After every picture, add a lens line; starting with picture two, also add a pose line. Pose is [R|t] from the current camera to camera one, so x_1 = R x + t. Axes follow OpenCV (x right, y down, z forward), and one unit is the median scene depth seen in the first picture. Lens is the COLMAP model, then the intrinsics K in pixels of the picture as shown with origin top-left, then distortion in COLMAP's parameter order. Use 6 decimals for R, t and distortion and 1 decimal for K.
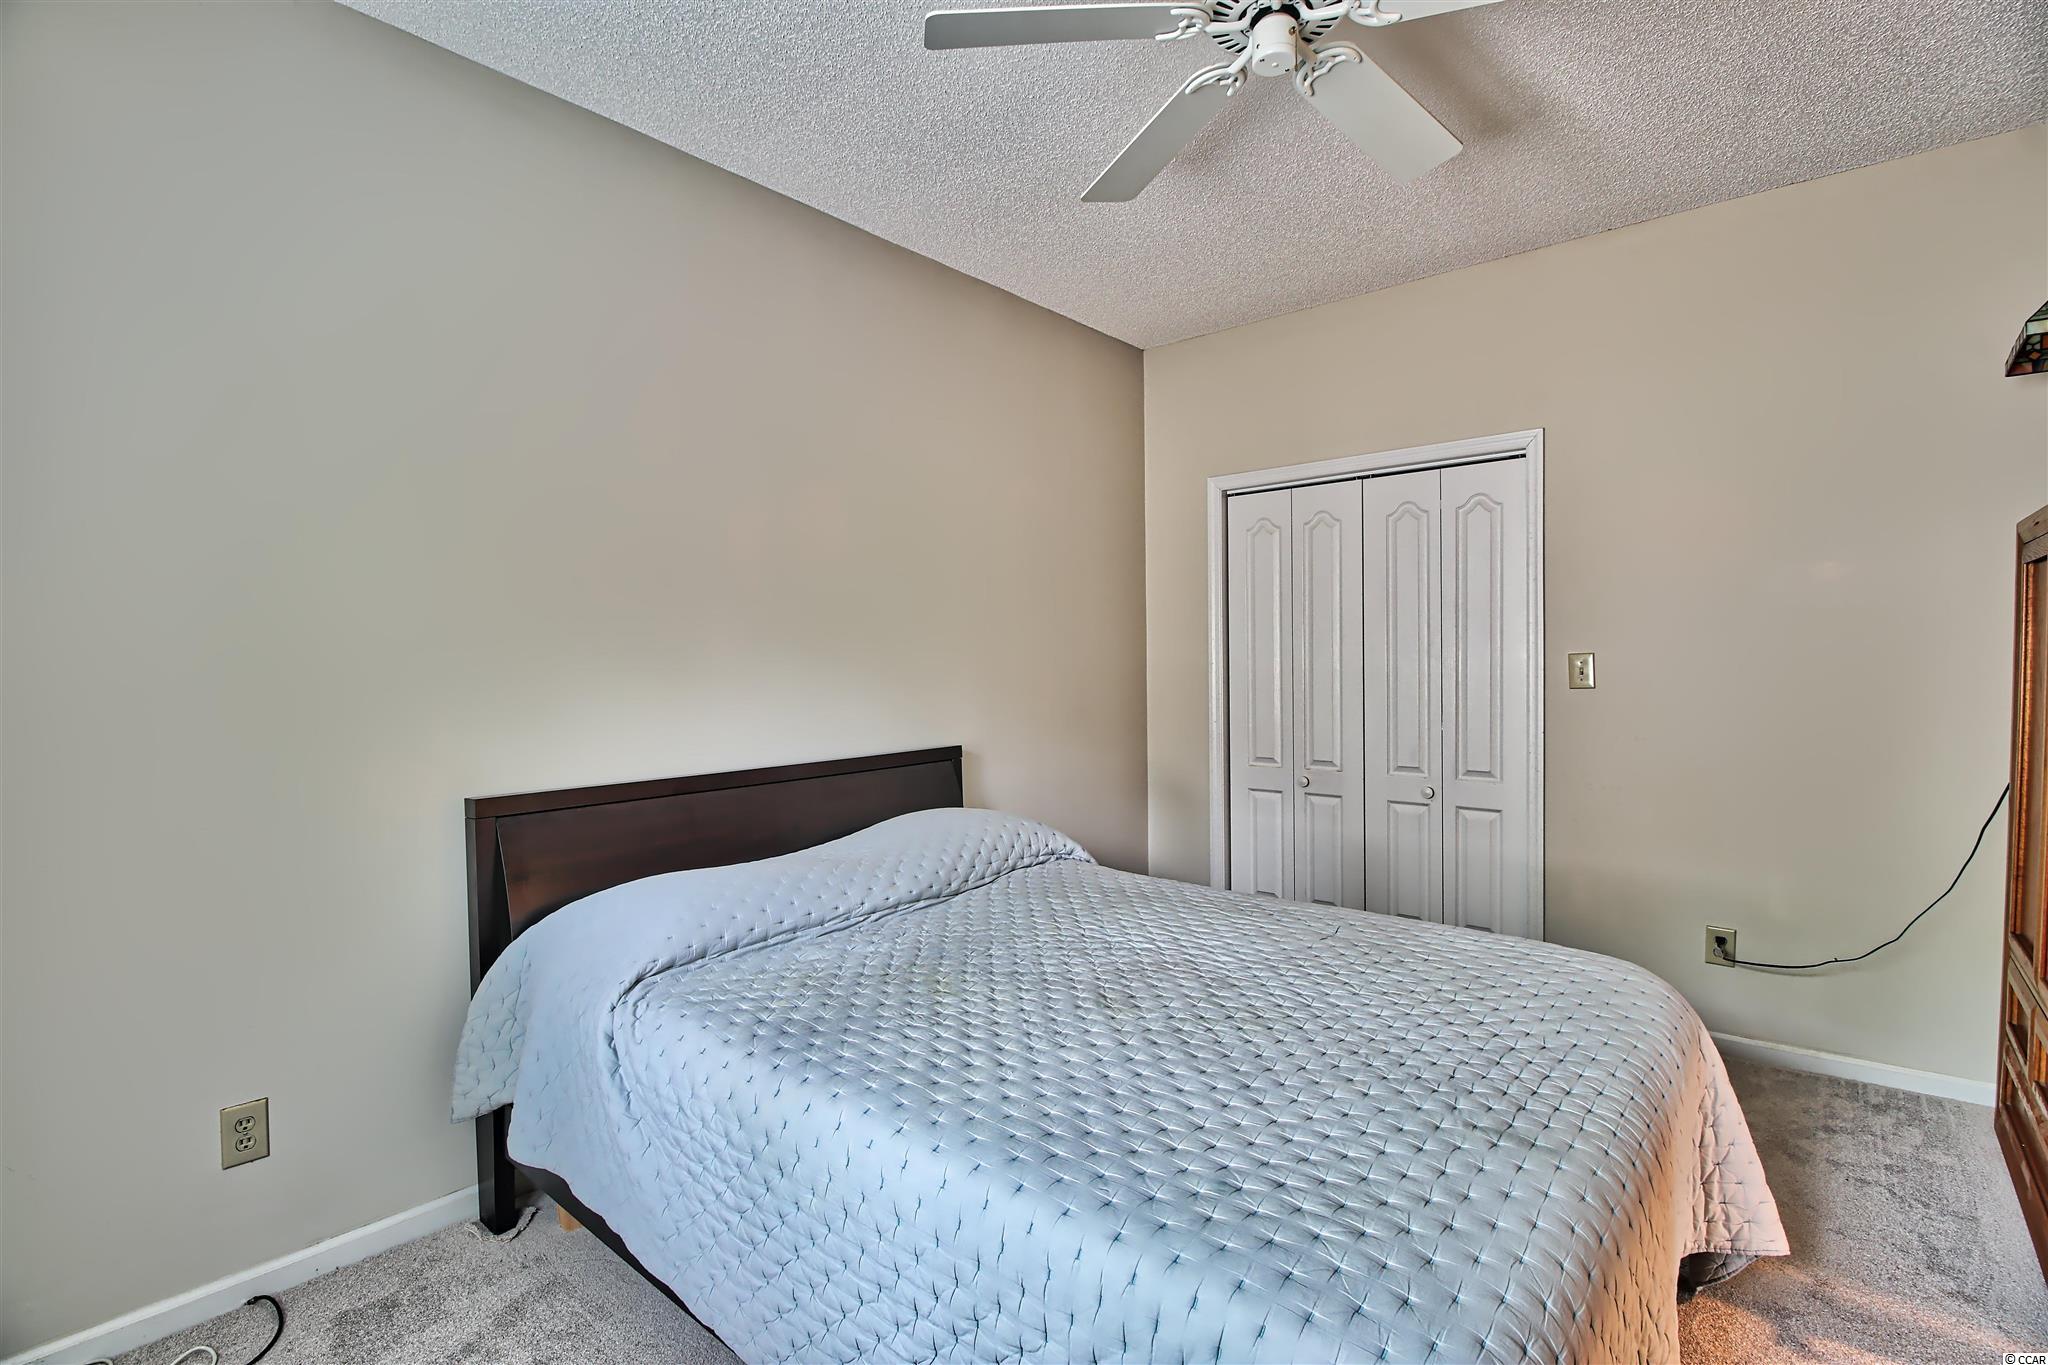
lens RADIAL K [[948.0, 0, 1014.4], [0, 948.0, 675.6], [0, 0, 1]] dist [0.001599, -0.014428]
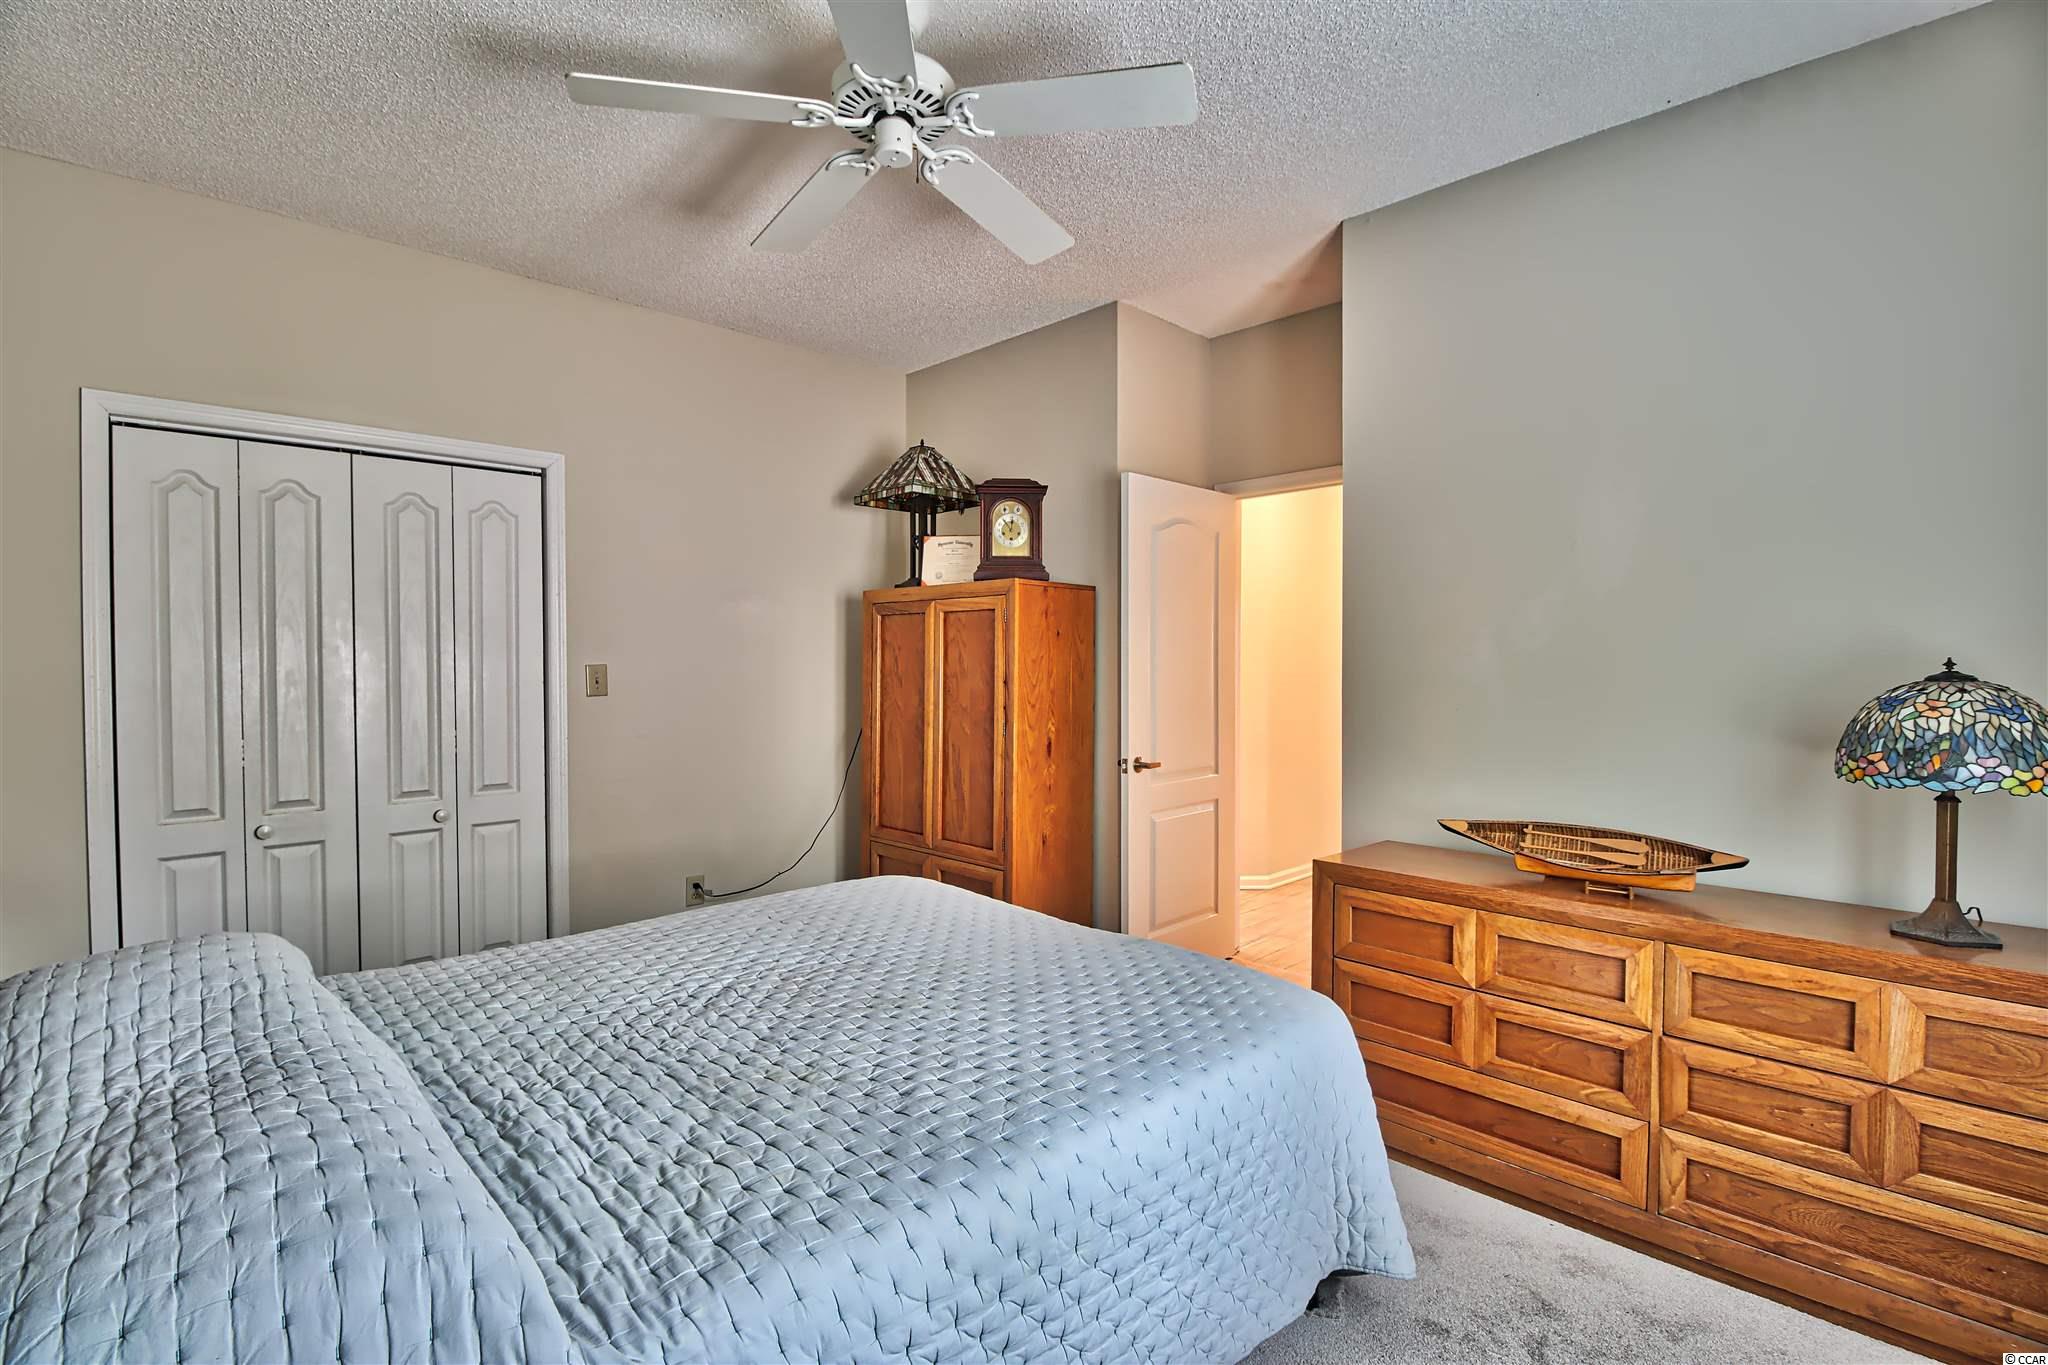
lens RADIAL K [[948.0, 0, 1014.4], [0, 948.0, 675.6], [0, 0, 1]] dist [0.001599, -0.014428]
pose [[0.084322, -0.004618, 0.996428, -0.428668], [0.020507, 0.999786, 0.002898, -0.003304], [-0.996227, 0.020189, 0.084399, 0.369554]]
